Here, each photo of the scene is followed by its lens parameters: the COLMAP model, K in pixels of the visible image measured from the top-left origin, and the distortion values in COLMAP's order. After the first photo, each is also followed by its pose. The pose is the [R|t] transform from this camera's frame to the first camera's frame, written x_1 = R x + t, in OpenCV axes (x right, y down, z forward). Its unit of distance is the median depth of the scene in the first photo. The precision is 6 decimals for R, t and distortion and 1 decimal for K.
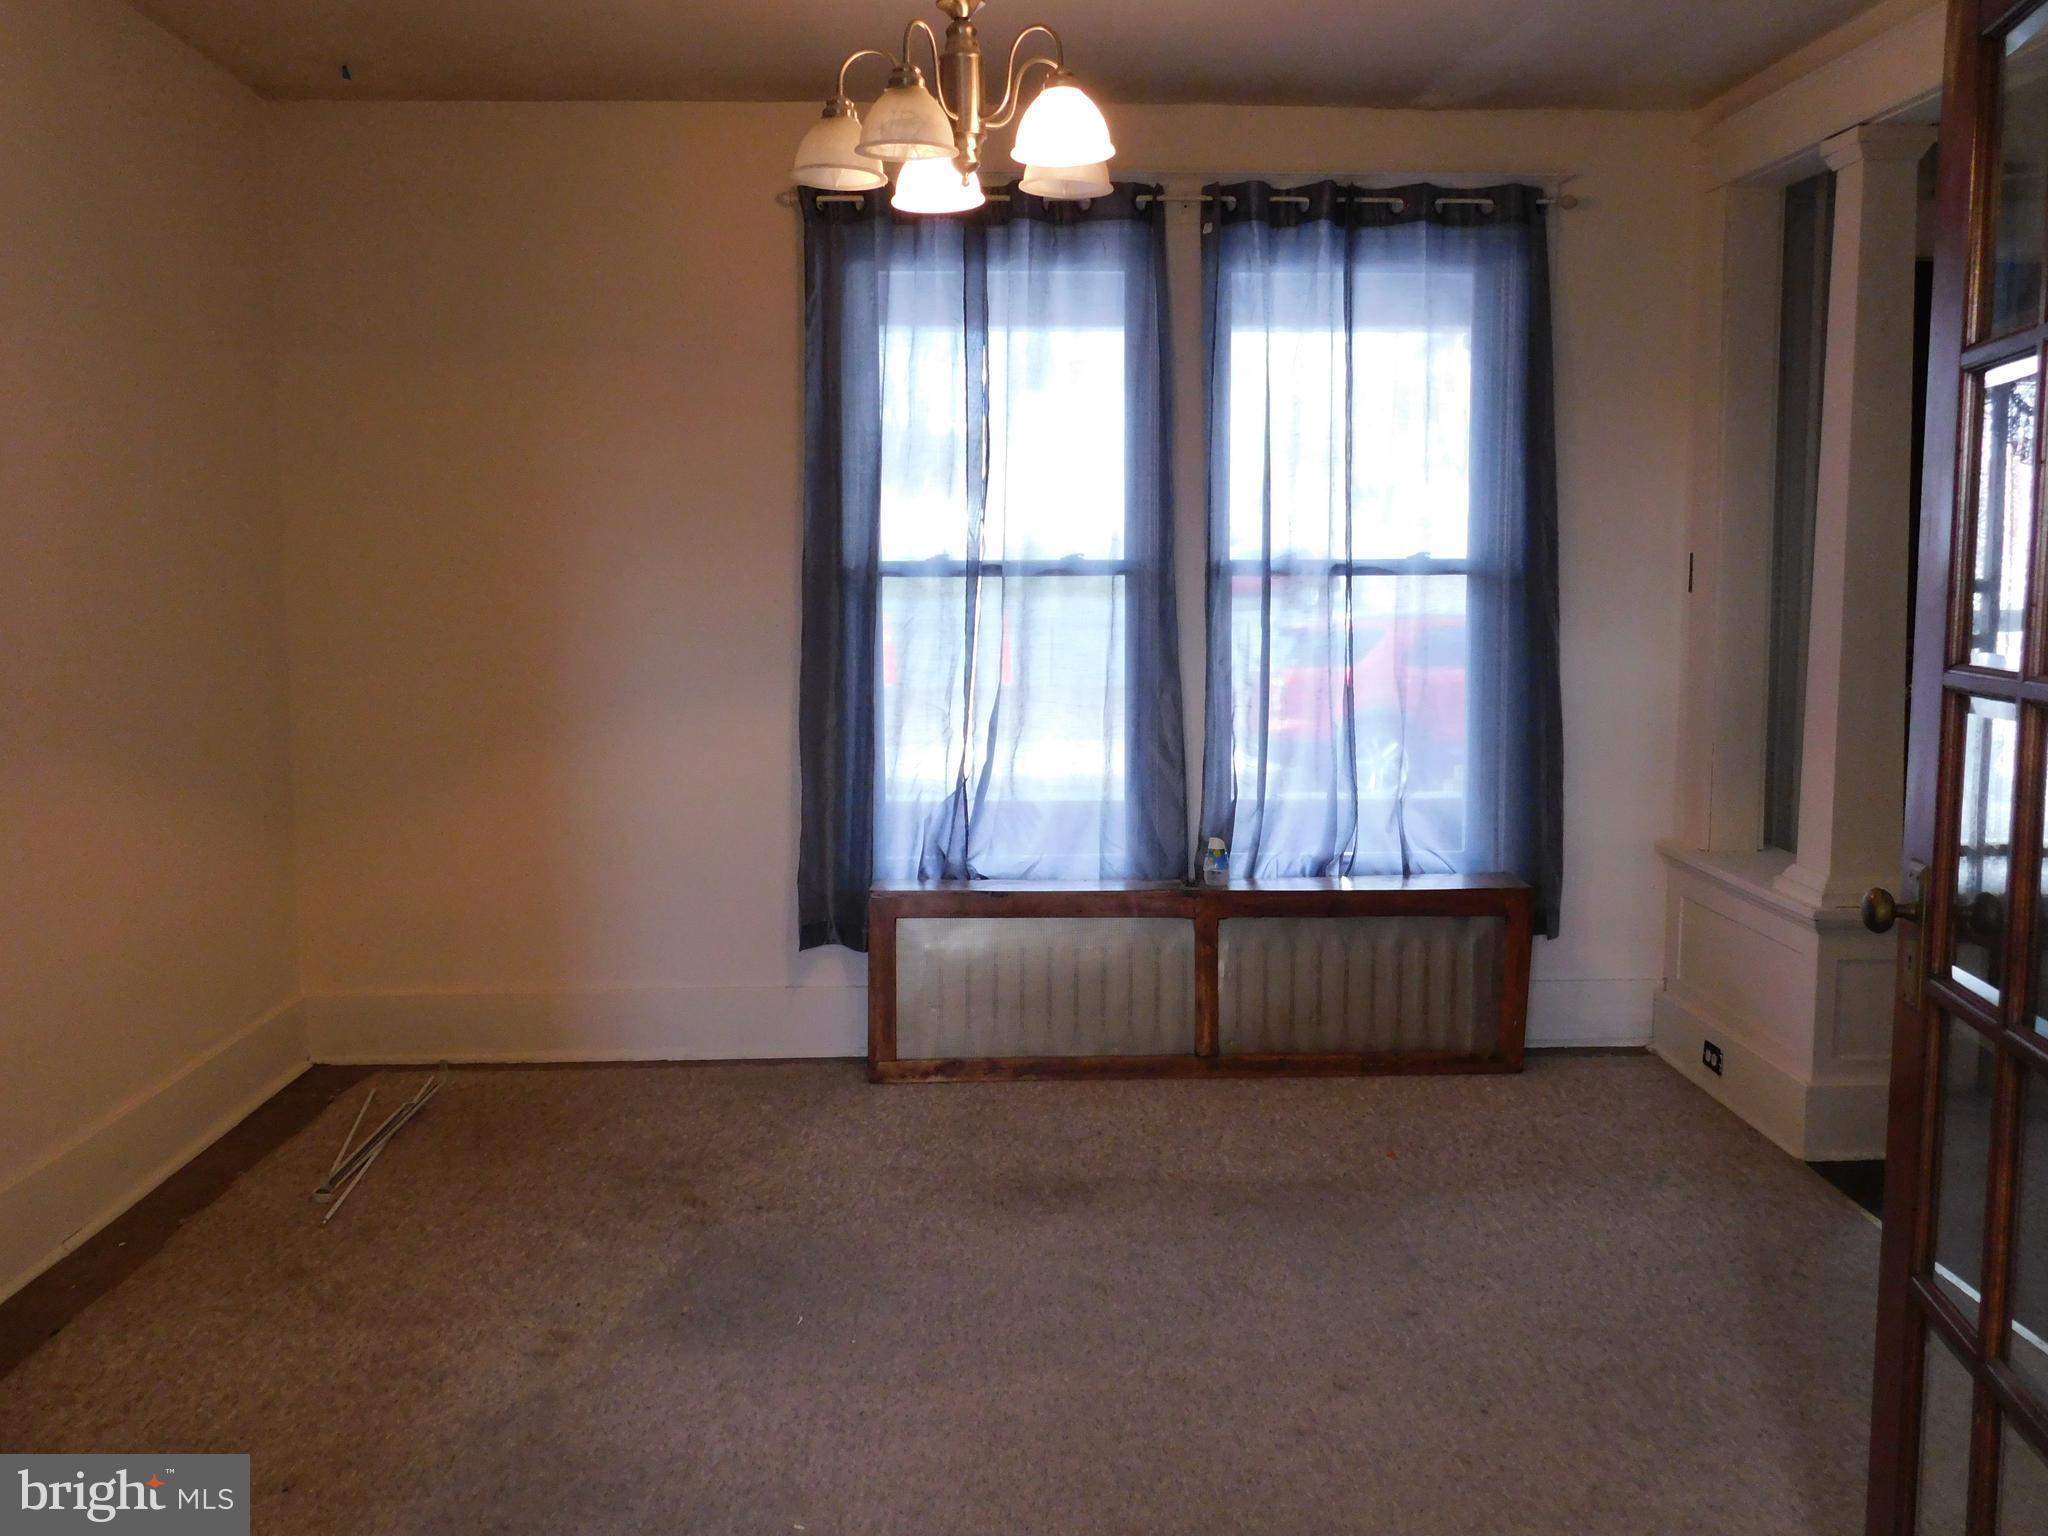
lens RADIAL K [[1778.1, 0, 1020.9], [0, 1778.1, 777.0], [0, 0, 1]] dist [0.009207, -0.005222]
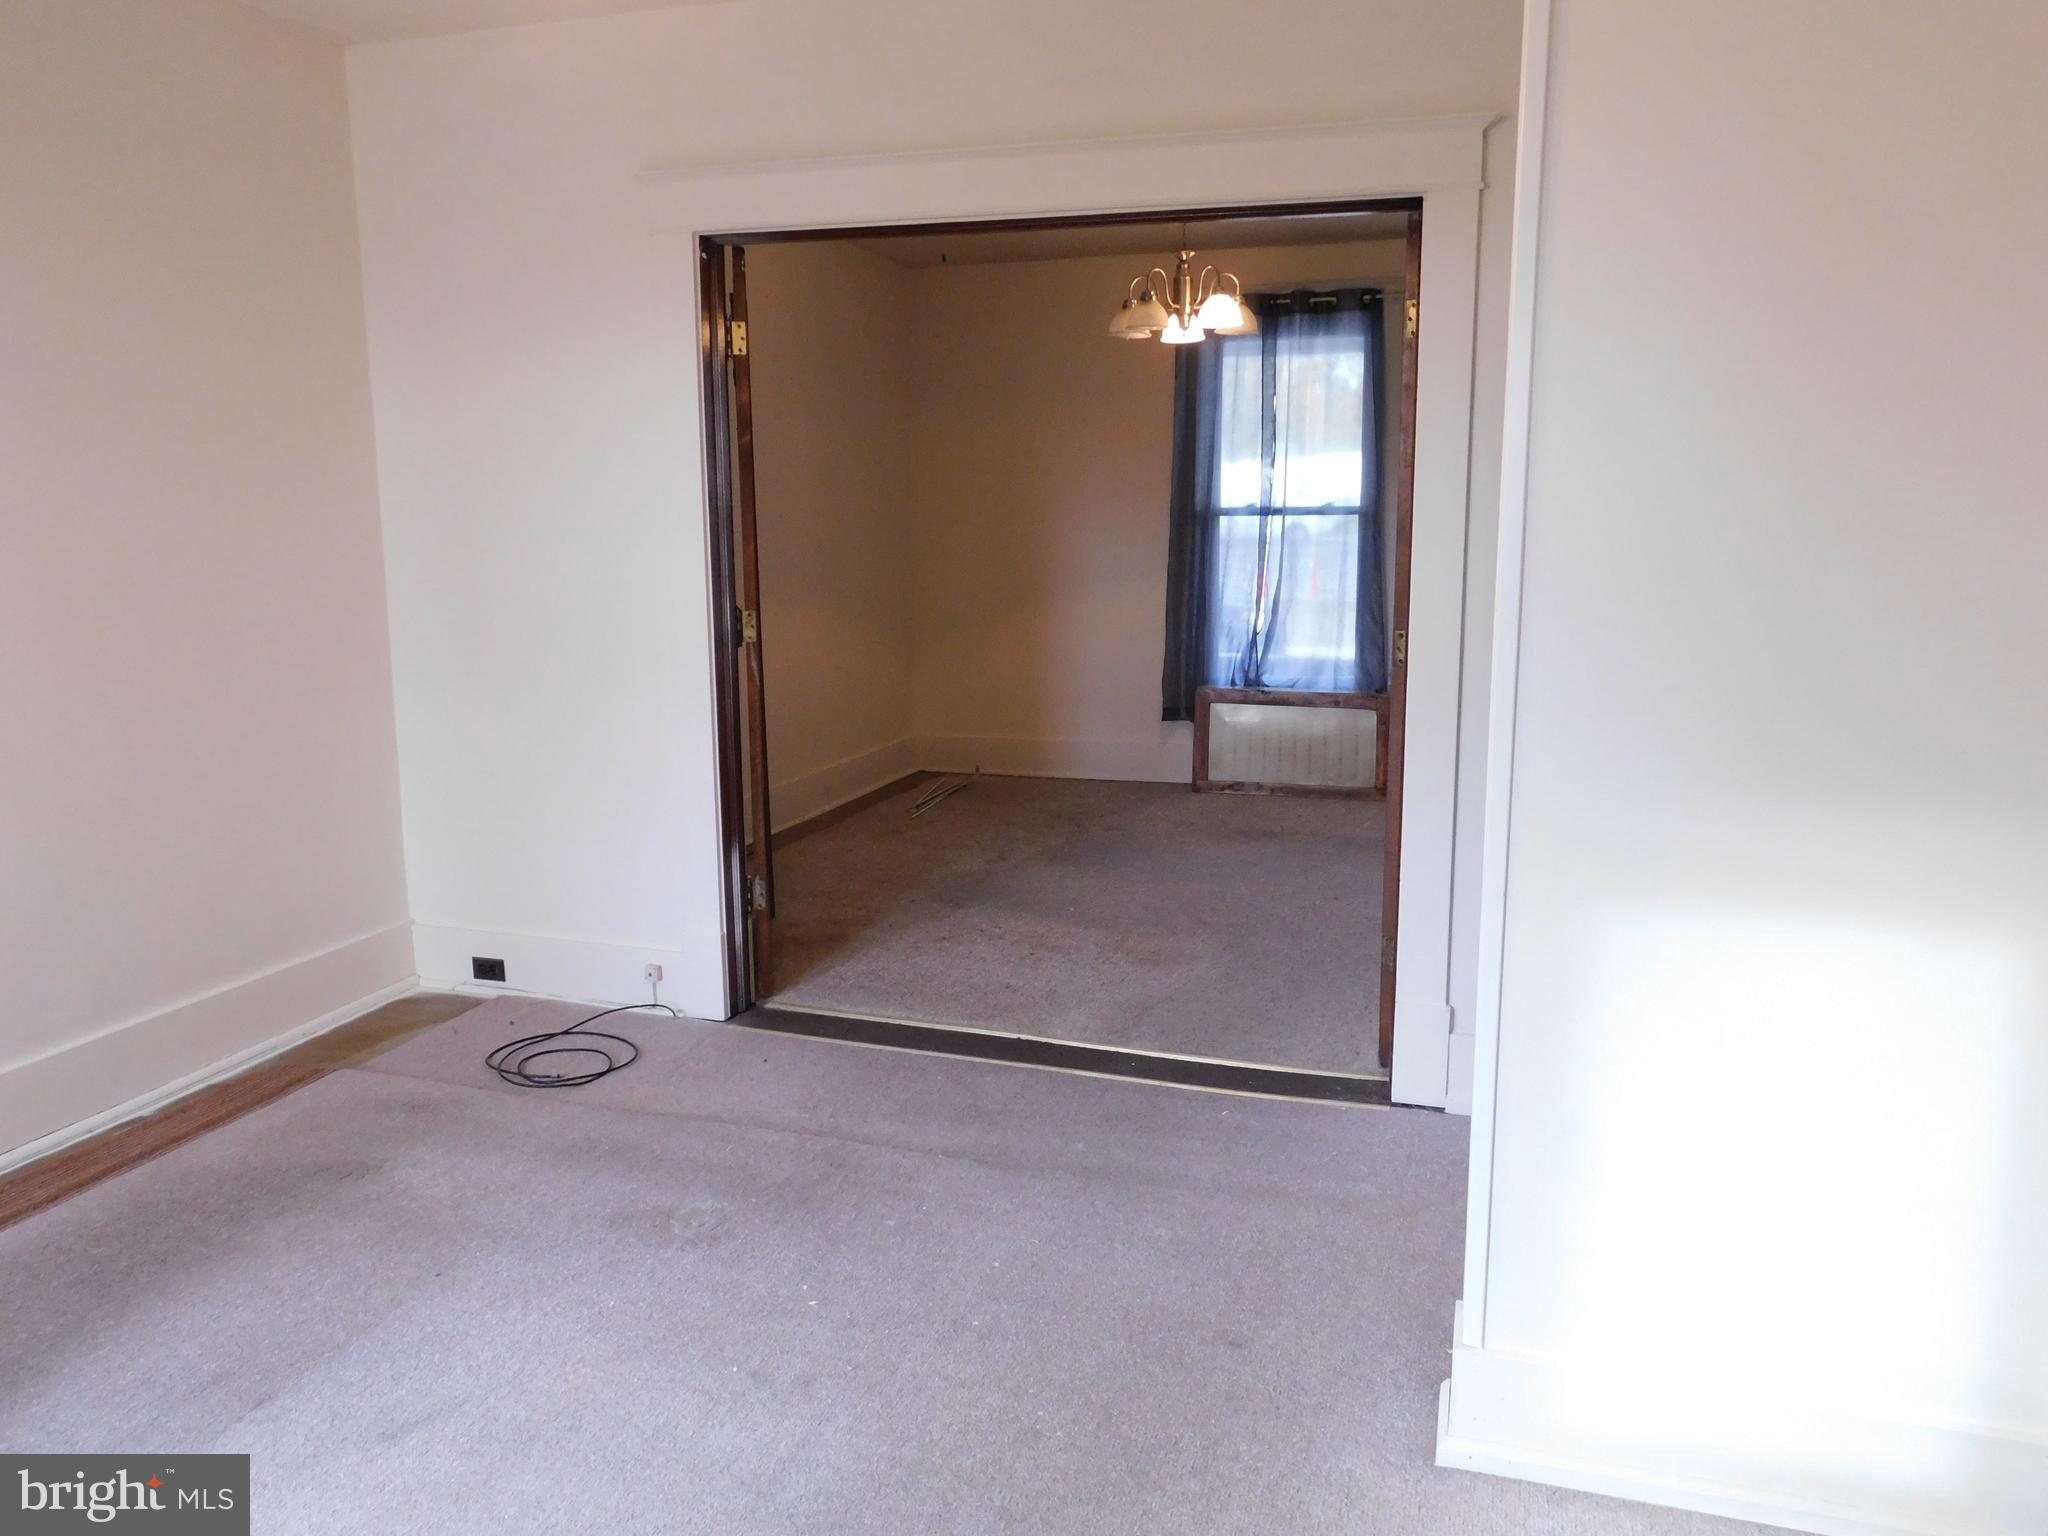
lens RADIAL K [[1507.3, 0, 1027.0], [0, 1507.3, 772.1], [0, 0, 1]] dist [-0.004943, -0.000057]
pose [[0.941006, 0.053563, -0.334123, 0.269296], [-0.034462, 0.997428, 0.062840, 0.057905], [0.336630, -0.047618, 0.940432, -0.516832]]
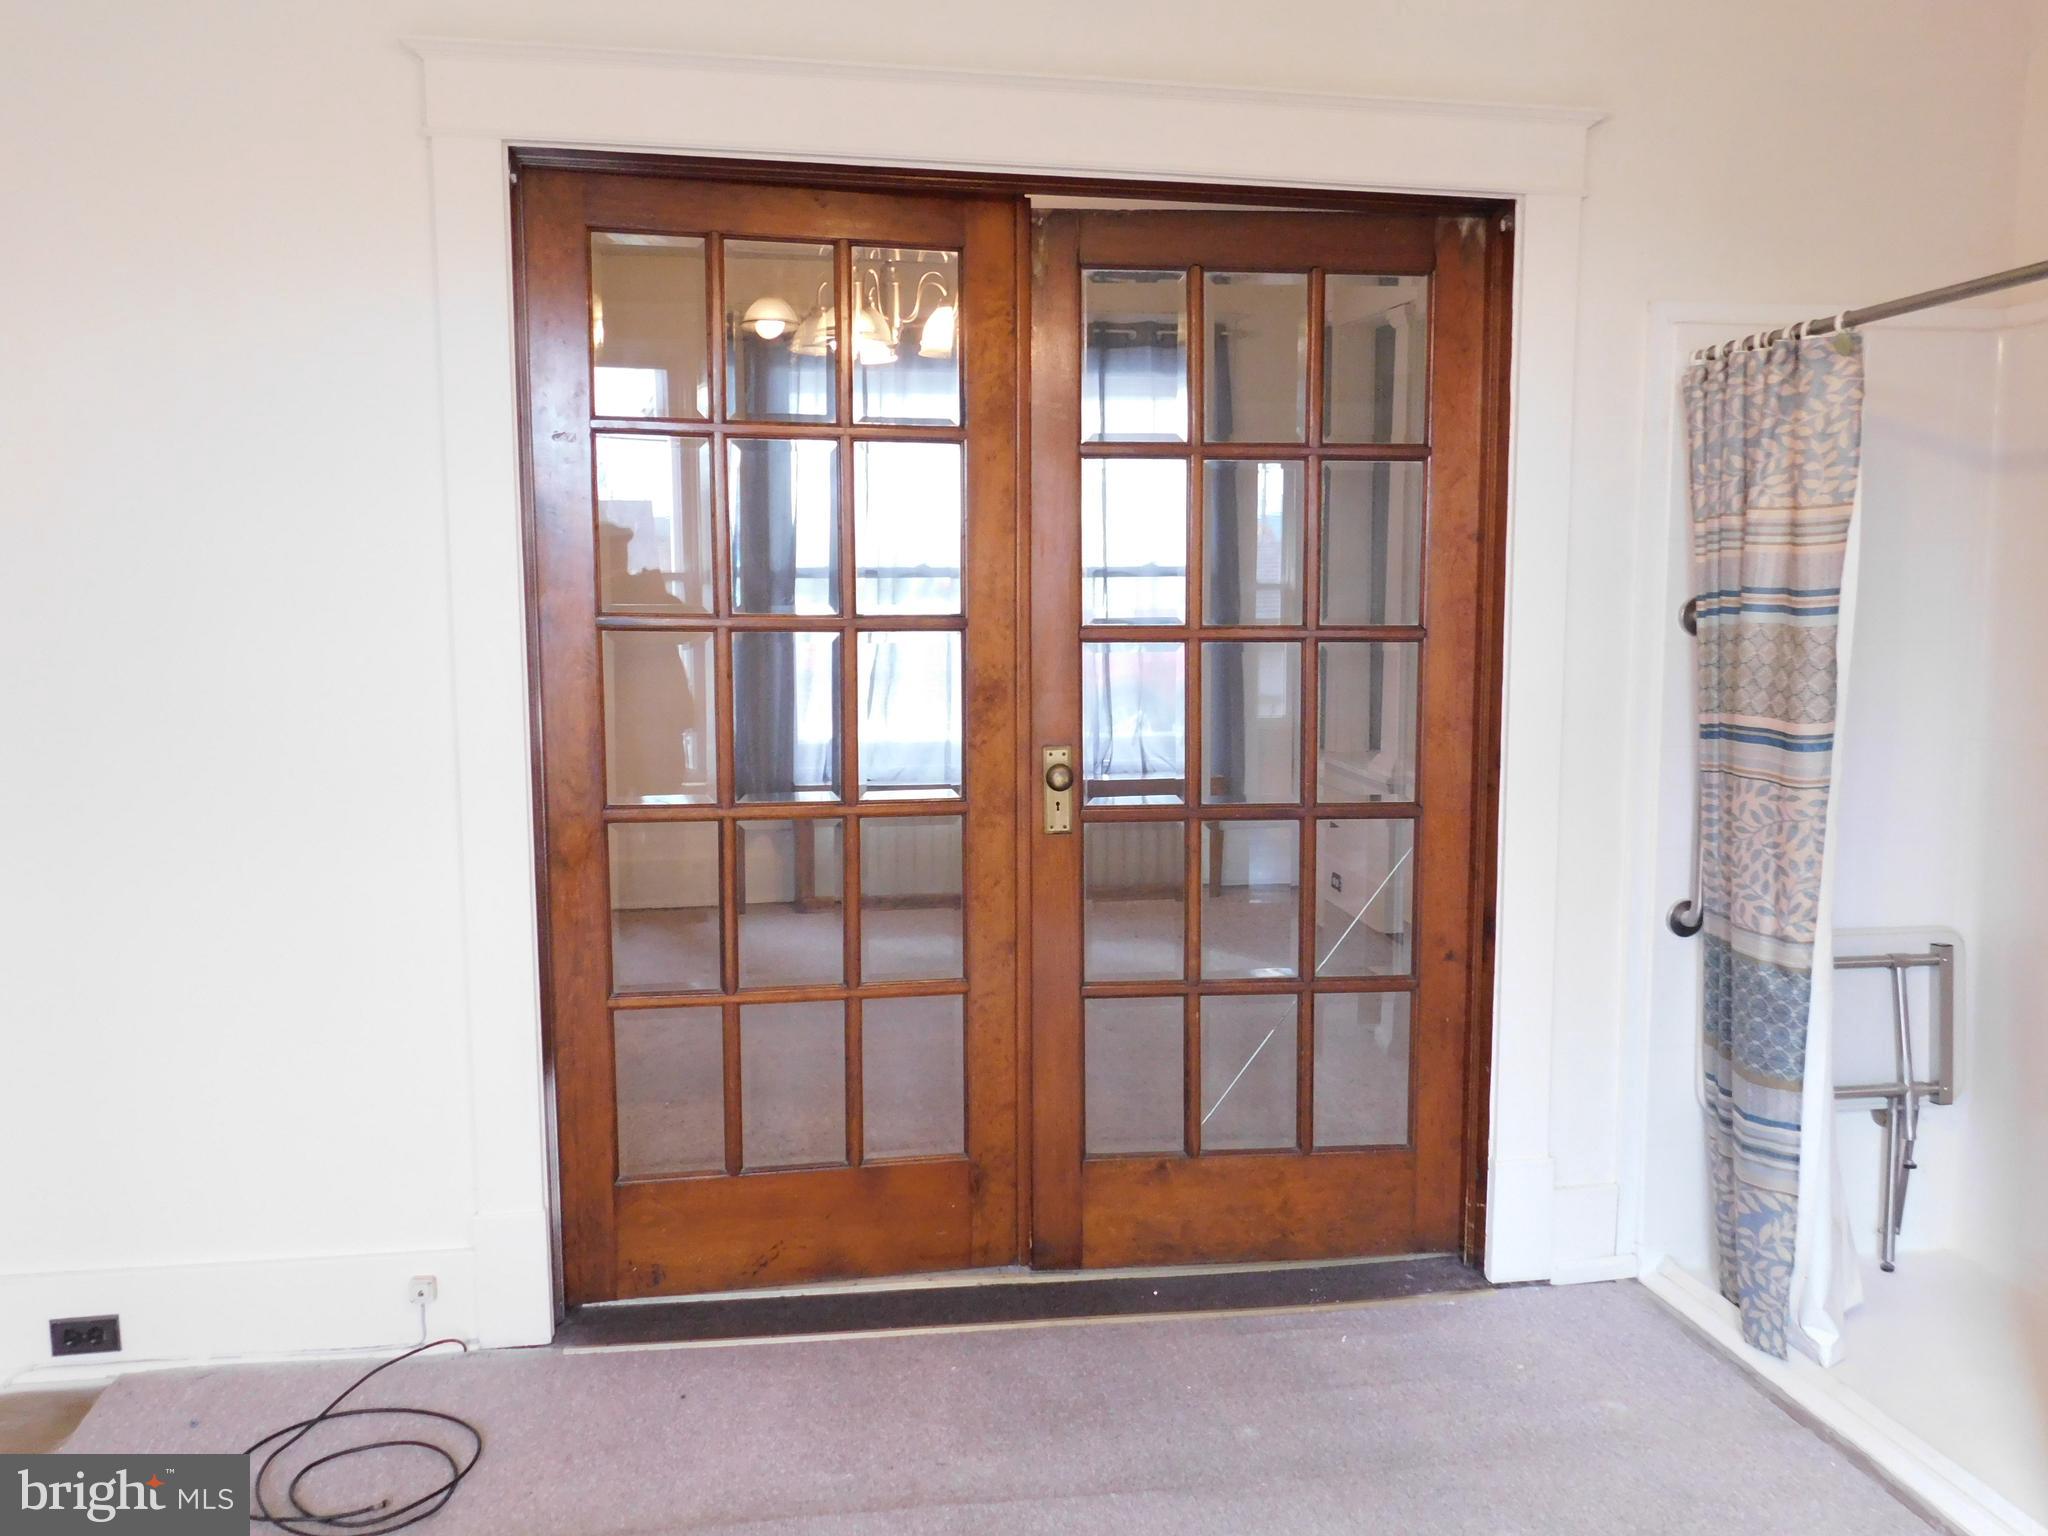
lens RADIAL K [[1663.1, 0, 1016.3], [0, 1663.1, 766.3], [0, 0, 1]] dist [0.007333, -0.002649]
pose [[0.990929, -0.014911, 0.133553, -0.084618], [0.015028, 0.999887, 0.000130, 0.048092], [-0.133540, 0.001878, 0.991042, -0.406572]]
